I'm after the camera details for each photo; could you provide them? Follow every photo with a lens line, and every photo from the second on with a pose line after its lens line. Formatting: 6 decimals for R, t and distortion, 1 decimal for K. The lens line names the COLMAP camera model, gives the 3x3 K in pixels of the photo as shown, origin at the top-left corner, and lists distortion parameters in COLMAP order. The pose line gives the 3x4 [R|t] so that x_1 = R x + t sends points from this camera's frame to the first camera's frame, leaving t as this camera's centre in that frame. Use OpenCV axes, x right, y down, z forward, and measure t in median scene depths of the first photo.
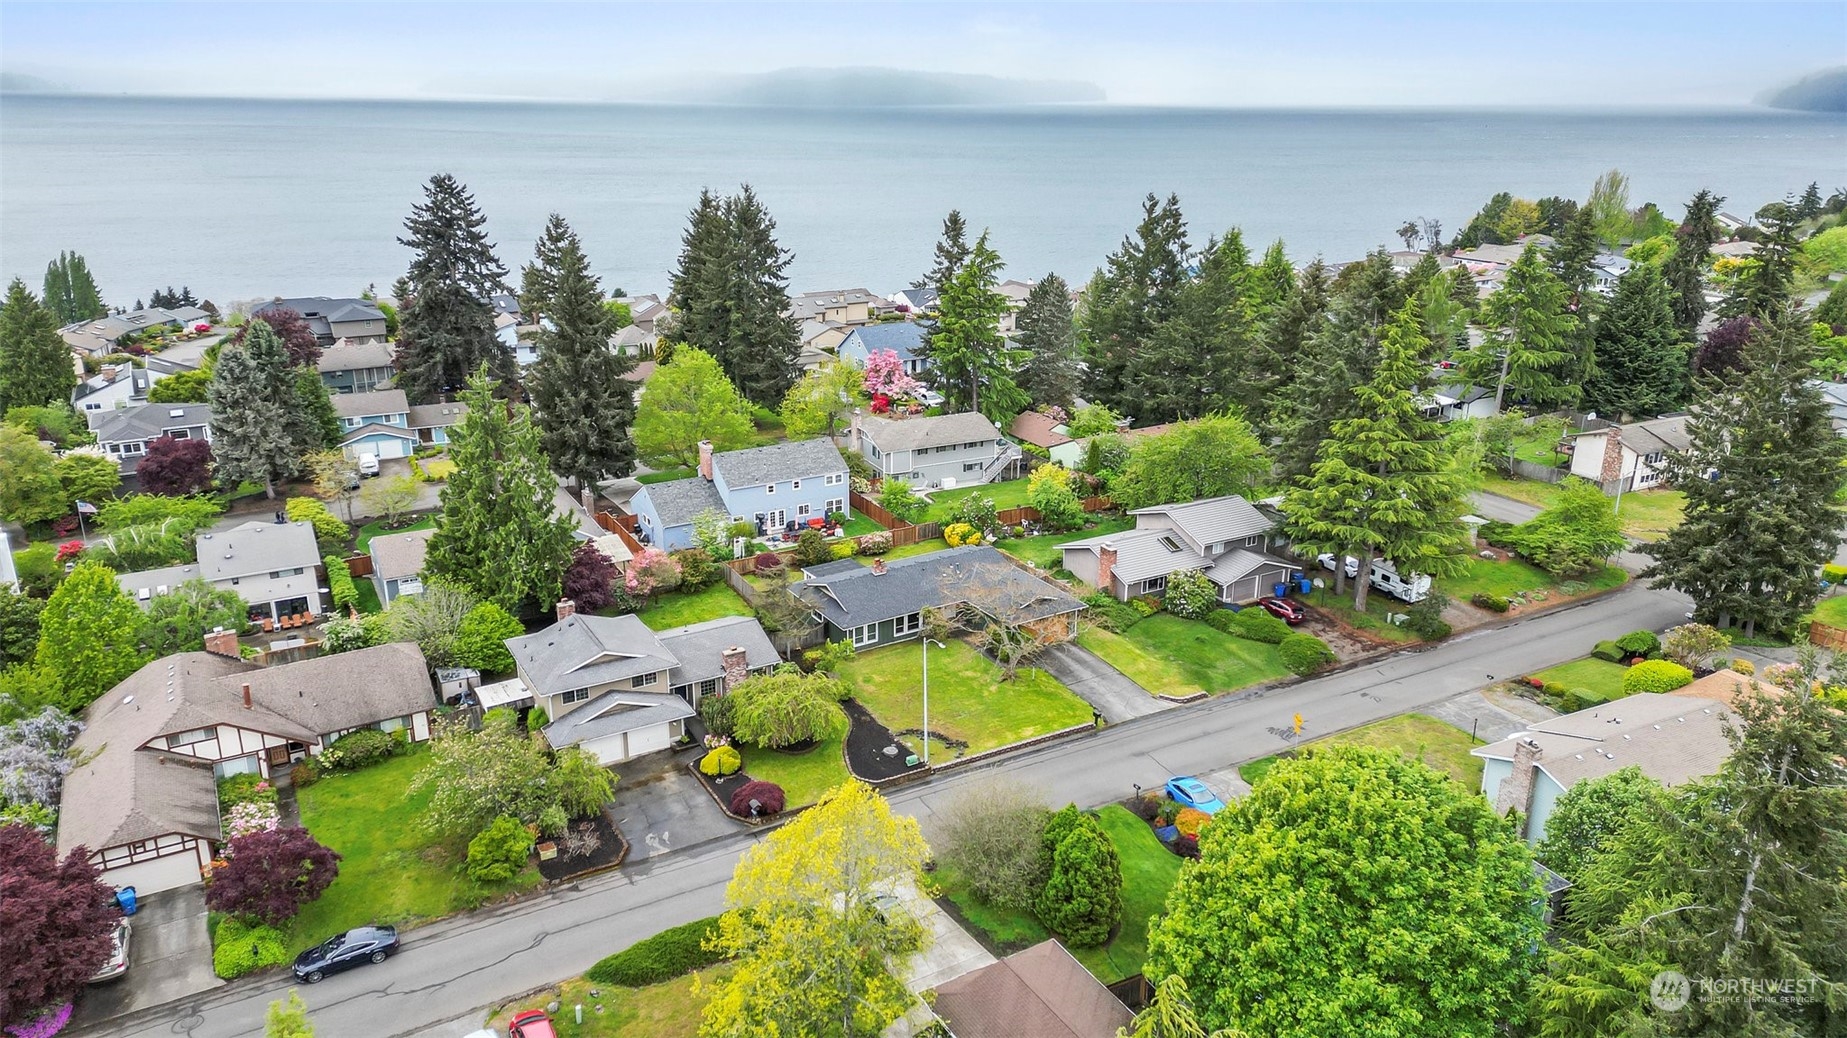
lens RADIAL K [[1274.0, 0, 923.5], [0, 1274.0, 519.0], [0, 0, 1]] dist [0.080775, -0.072825]
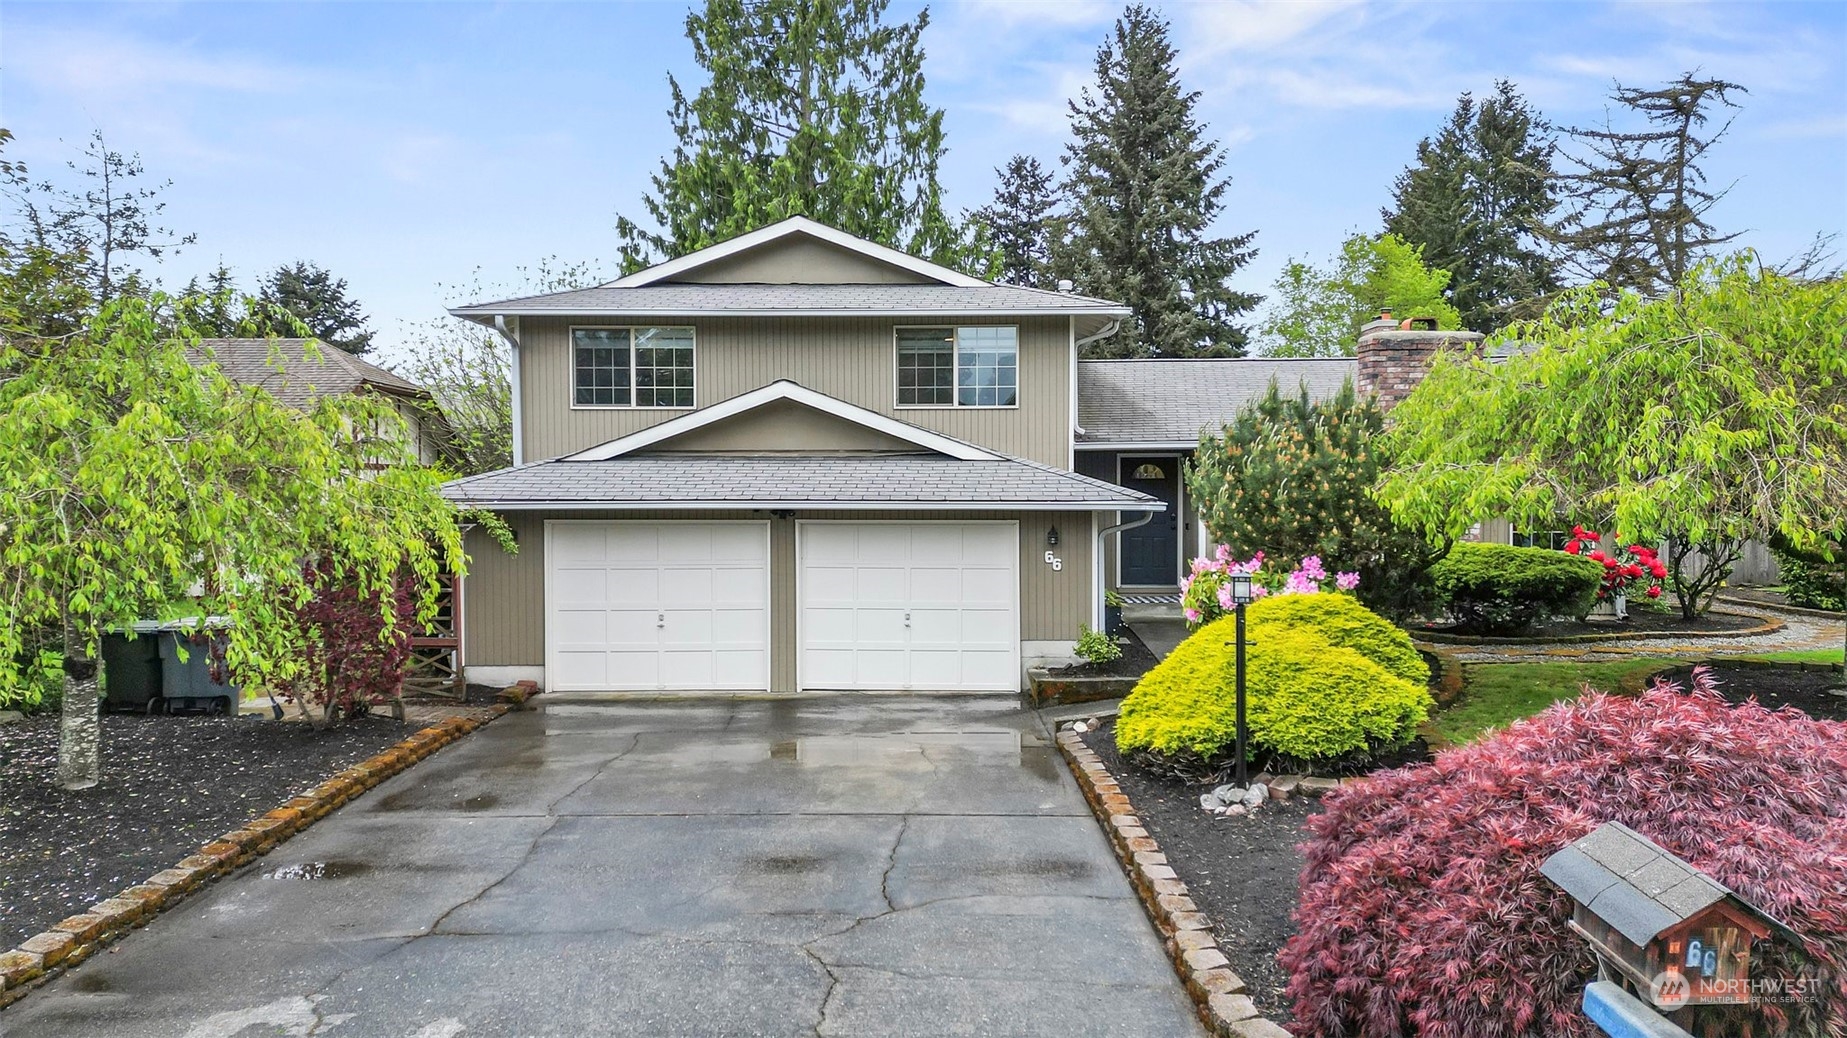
lens RADIAL K [[1274.0, 0, 923.5], [0, 1274.0, 519.0], [0, 0, 1]] dist [0.080775, -0.072825]
pose [[0.863023, 0.006348, -0.505125, -0.117829], [-0.160534, 0.951534, -0.262320, 0.206035], [0.478978, 0.307478, 0.822215, 0.838831]]
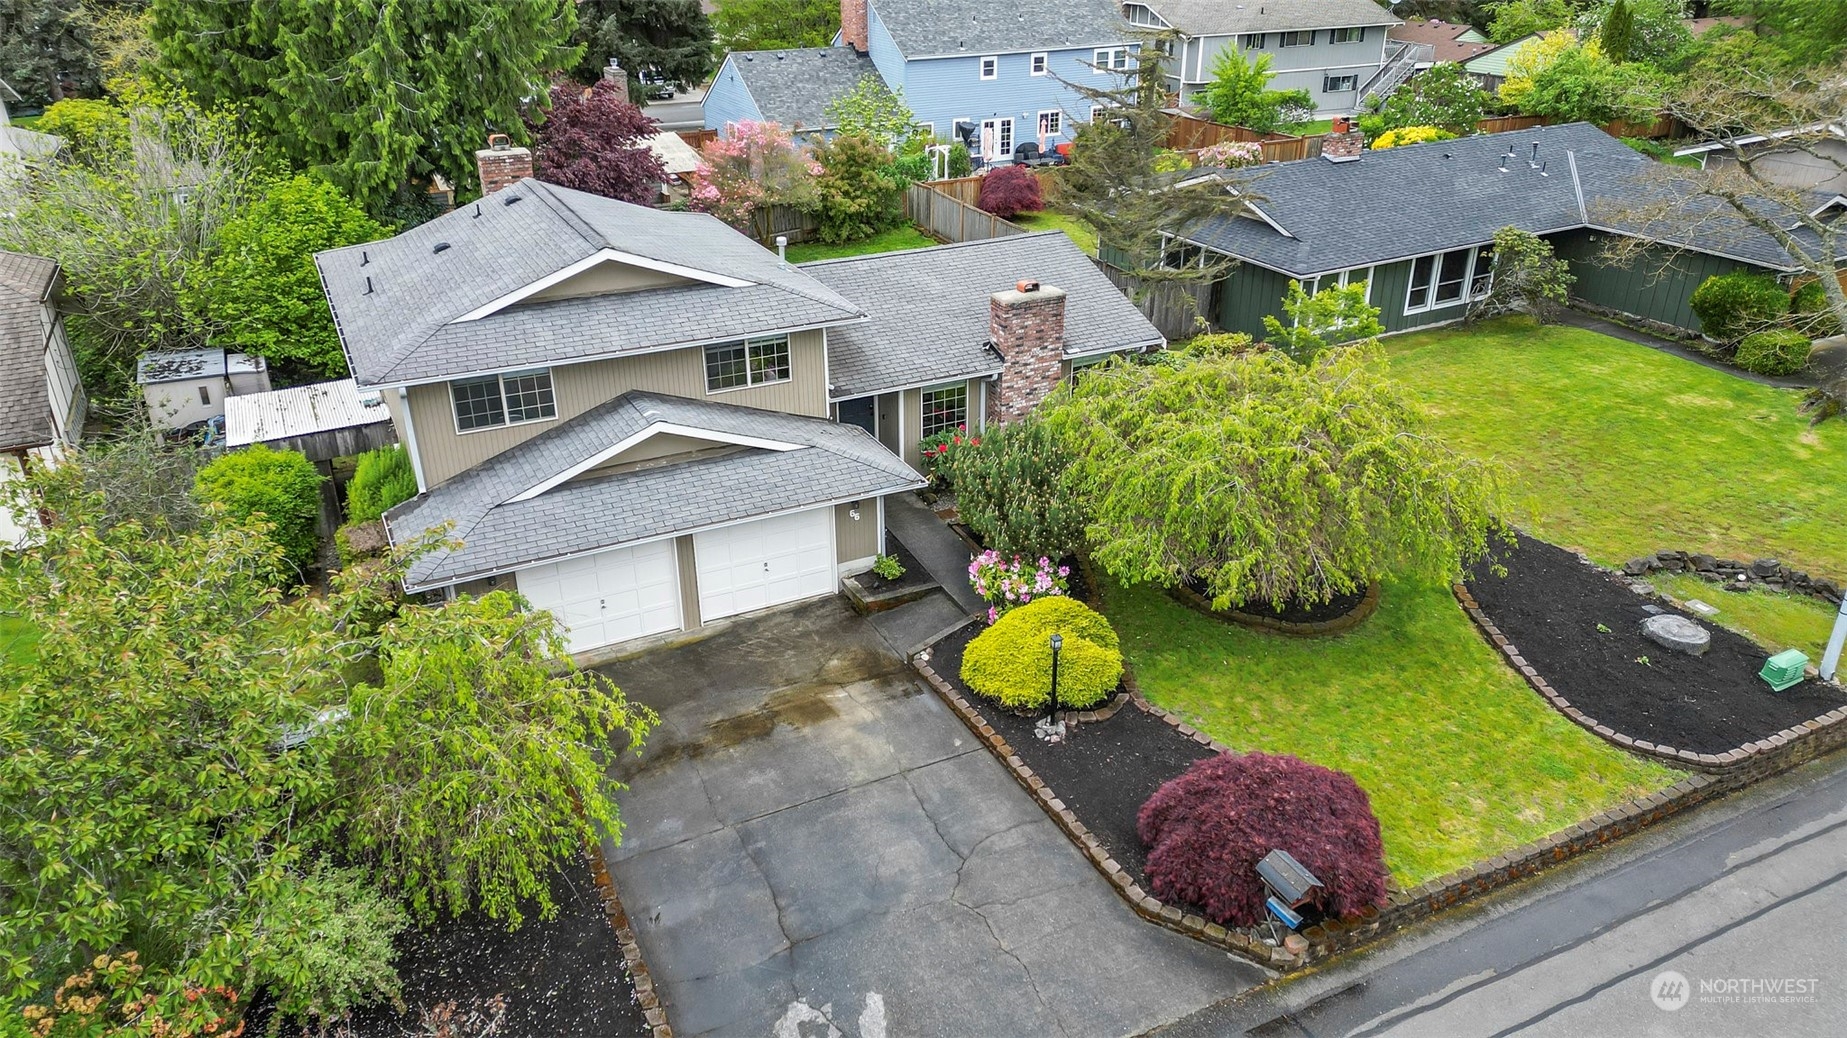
lens RADIAL K [[1274.0, 0, 923.5], [0, 1274.0, 519.0], [0, 0, 1]] dist [0.080775, -0.072825]
pose [[0.998157, 0.018845, -0.057685, -0.162759], [-0.011937, 0.992962, 0.117833, 0.127233], [0.059500, -0.116927, 0.991357, 0.718264]]
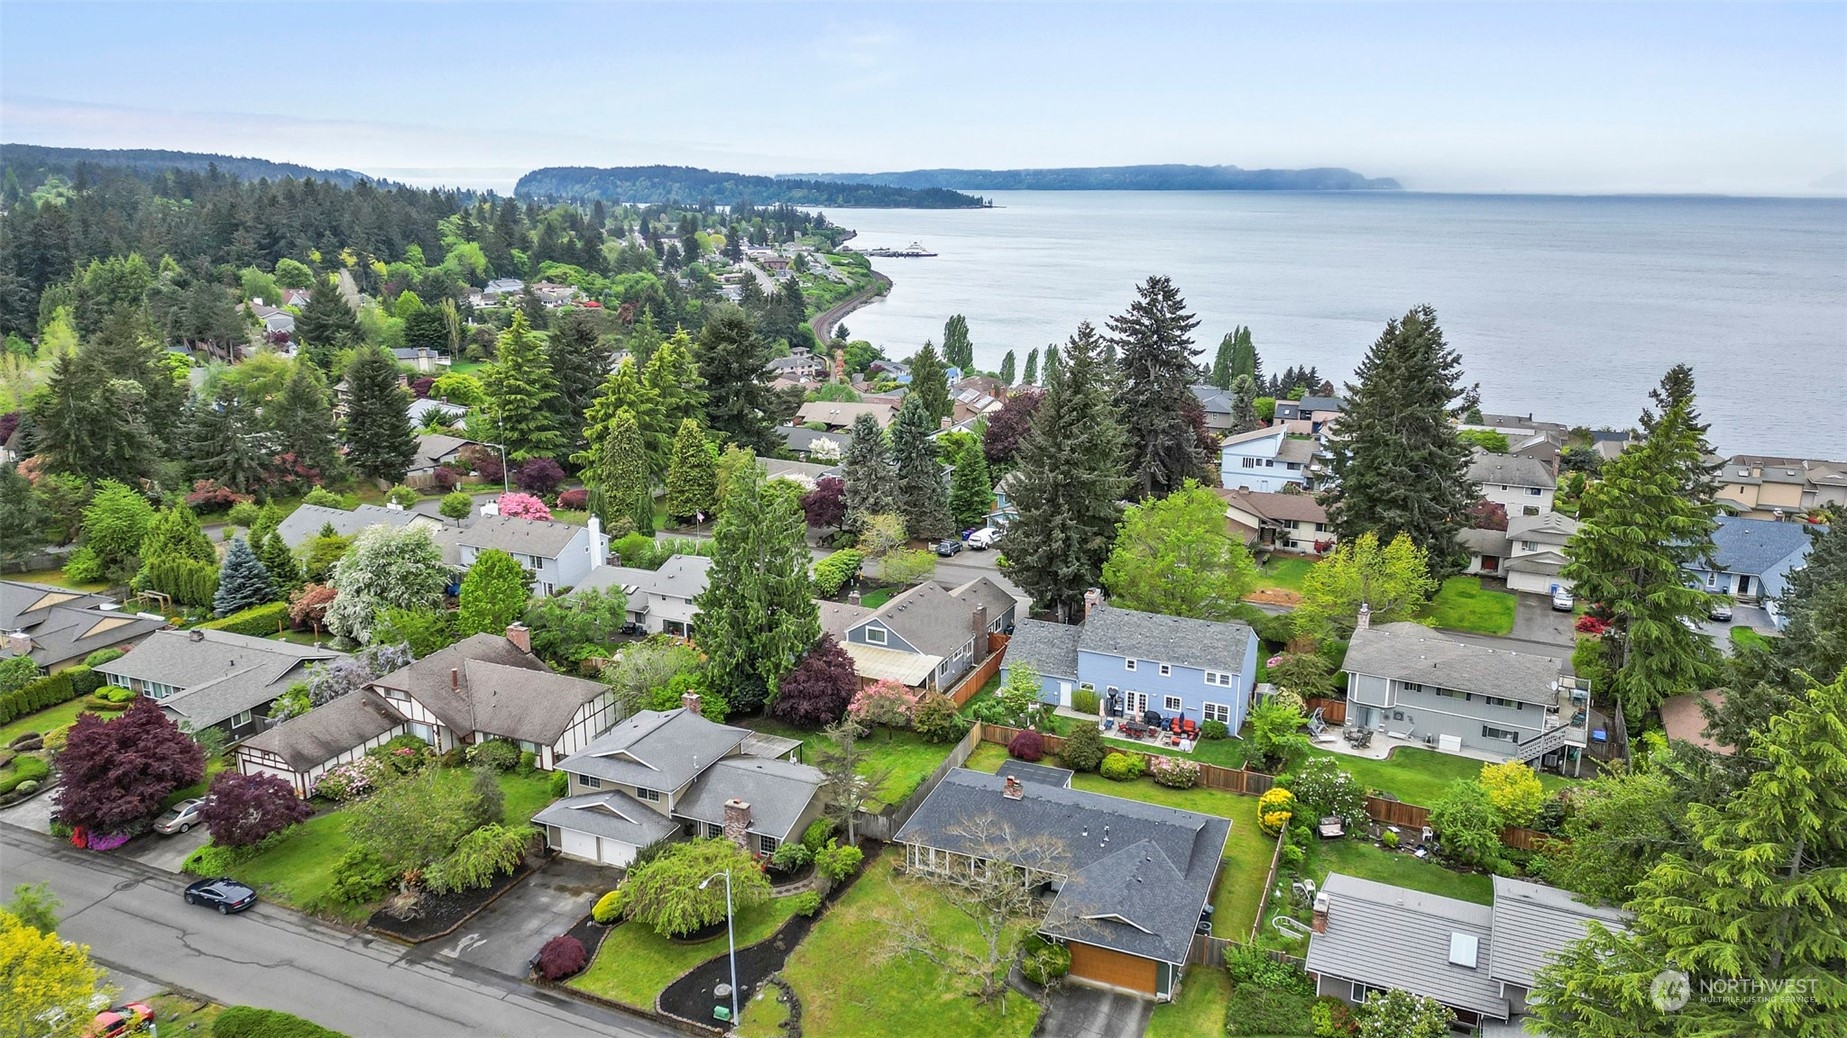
lens RADIAL K [[1274.0, 0, 923.5], [0, 1274.0, 519.0], [0, 0, 1]] dist [0.080775, -0.072825]
pose [[0.586667, 0.209768, -0.782189, 0.614609], [-0.262749, 0.962923, 0.061167, -0.186003], [0.766019, 0.169635, 0.620032, 0.532662]]
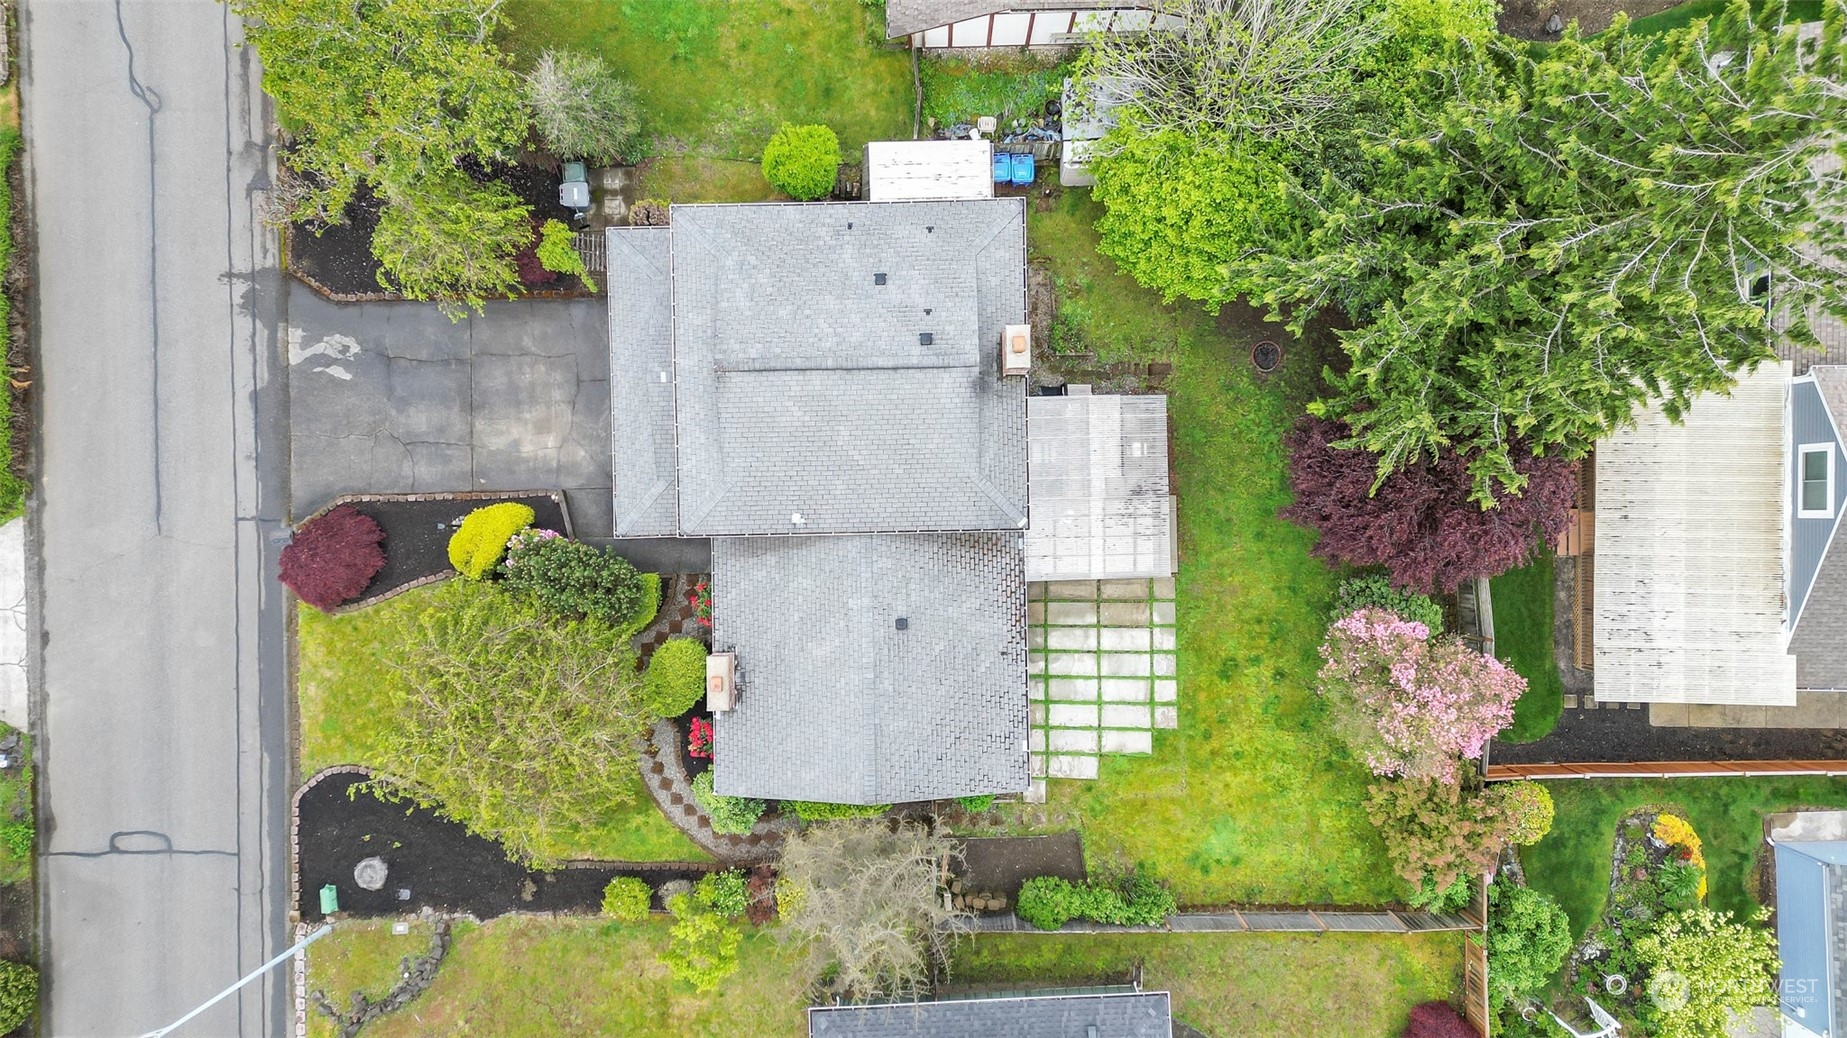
lens RADIAL K [[1274.0, 0, 923.5], [0, 1274.0, 519.0], [0, 0, 1]] dist [0.080775, -0.072825]
pose [[-0.486094, 0.873886, -0.006039, -0.233282], [-0.288706, -0.154062, 0.944941, -0.305013], [0.824840, 0.461073, 0.327185, 0.937217]]
